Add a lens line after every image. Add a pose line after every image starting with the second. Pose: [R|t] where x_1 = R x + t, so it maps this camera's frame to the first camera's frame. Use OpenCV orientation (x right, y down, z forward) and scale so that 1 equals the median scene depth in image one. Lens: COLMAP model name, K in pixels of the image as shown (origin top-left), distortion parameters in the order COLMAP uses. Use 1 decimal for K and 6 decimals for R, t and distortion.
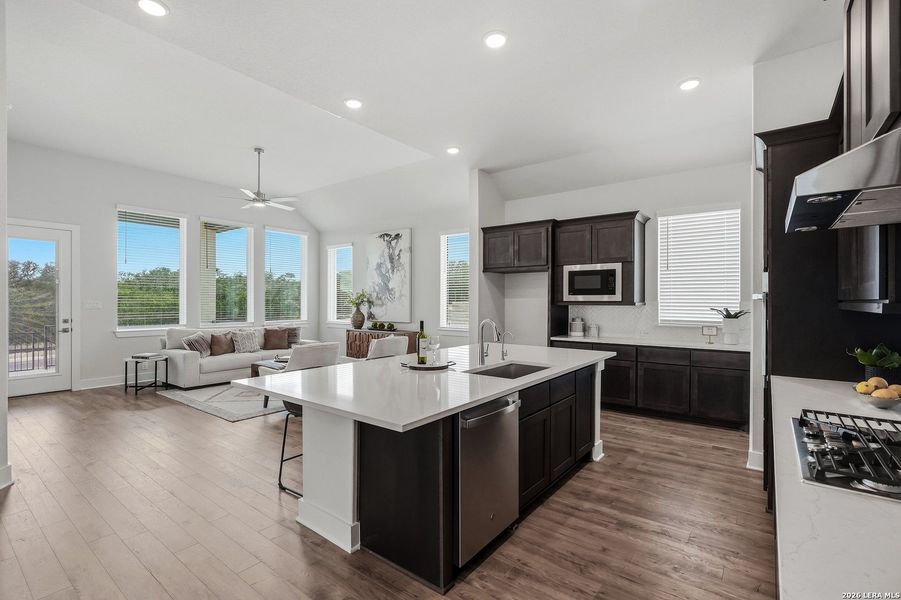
lens RADIAL K [[418.9, 0, 444.1], [0, 418.9, 301.1], [0, 0, 1]] dist [-0.000114, 0.000356]
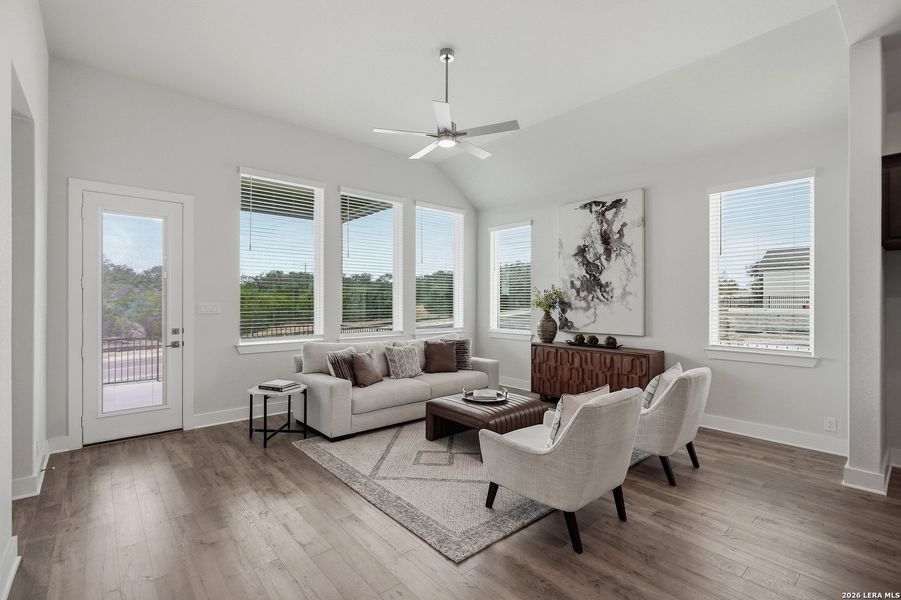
lens RADIAL K [[416.5, 0, 448.1], [0, 416.5, 298.4], [0, 0, 1]] dist [-0.003747, 0.000115]
pose [[0.980296, -0.002200, -0.197522, -0.244555], [0.000806, 0.999974, -0.007141, -0.001762], [0.197532, 0.006841, 0.980273, 0.313689]]
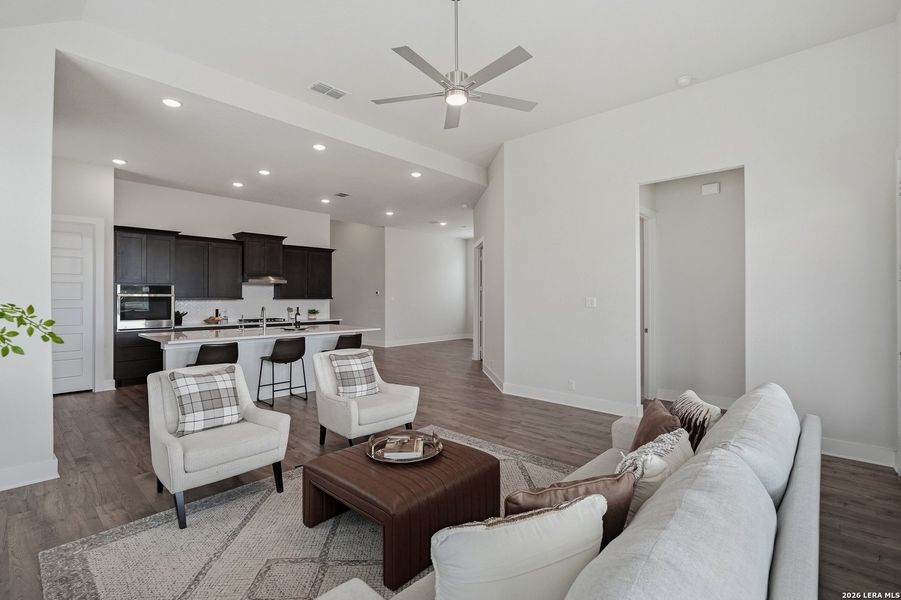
lens RADIAL K [[411.8, 0, 443.4], [0, 411.8, 289.4], [0, 0, 1]] dist [-0.002453, -0.000286]
pose [[-0.995764, 0.002076, 0.091928, -0.360923], [0.000234, 0.999799, -0.020048, 0.001513], [-0.091951, -0.019942, -0.995564, 1.121136]]
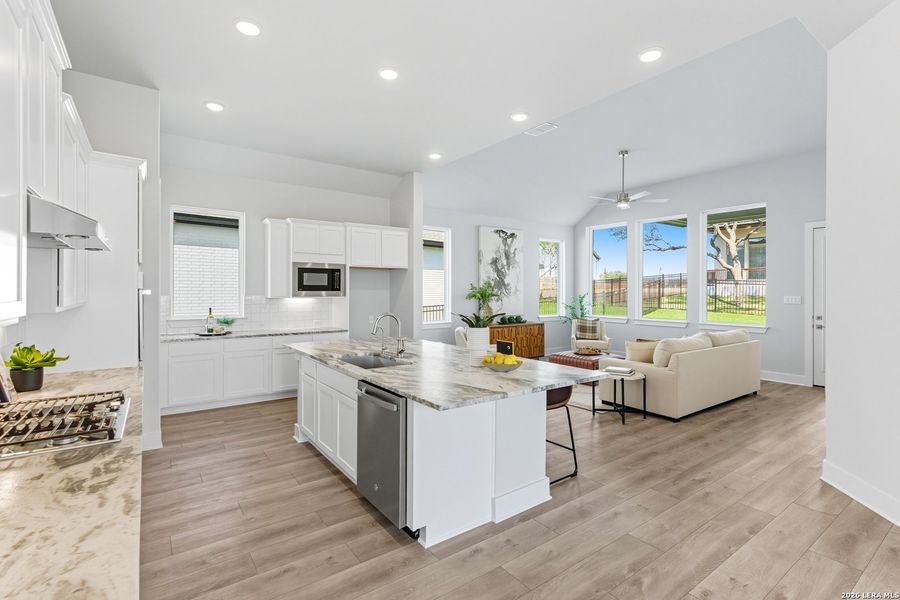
lens RADIAL K [[421.5, 0, 444.4], [0, 421.5, 292.8], [0, 0, 1]] dist [-0.000845, -0.000027]
pose [[0.292245, -0.005945, 0.956325, -1.204978], [0.001814, 0.999982, 0.005662, -0.014042], [-0.956342, 0.000080, 0.292251, 0.858434]]
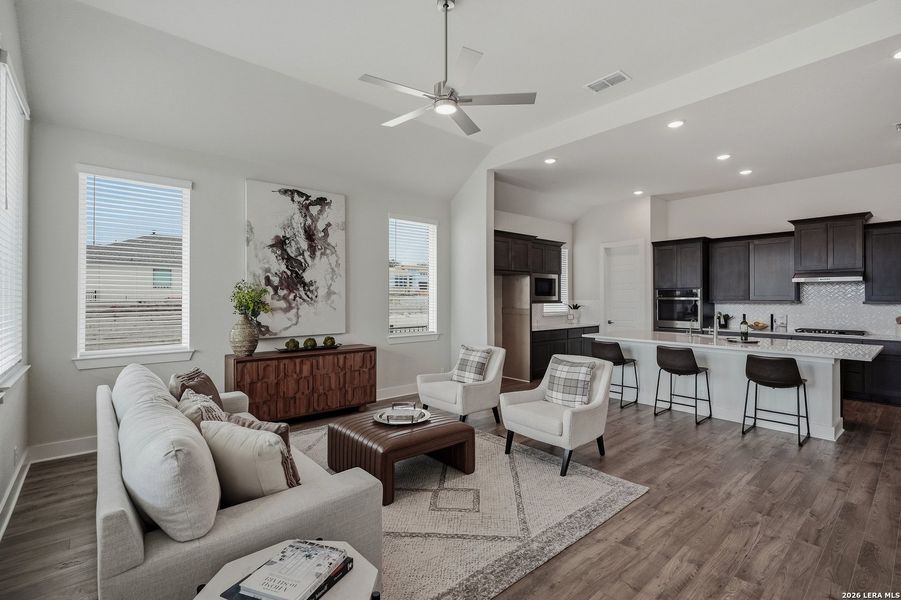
lens RADIAL K [[414.8, 0, 449.3], [0, 414.8, 295.1], [0, 0, 1]] dist [-0.001996, -0.000135]
pose [[0.199004, 0.004818, 0.979987, -0.701805], [0.001141, 0.999986, -0.005149, -0.006992], [-0.979998, 0.002143, 0.198996, 0.687325]]
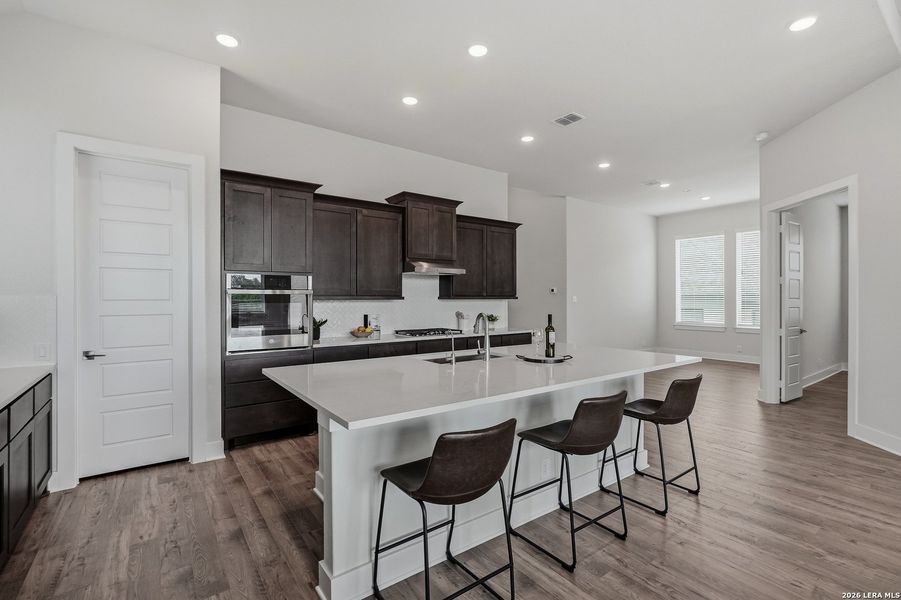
lens RADIAL K [[414.1, 0, 446.6], [0, 414.1, 292.8], [0, 0, 1]] dist [0.001635, -0.000020]
pose [[-0.961554, 0.002777, 0.274601, -0.032851], [-0.000547, 0.999928, -0.012024, 0.003263], [-0.274615, -0.011712, -0.961483, 0.775203]]
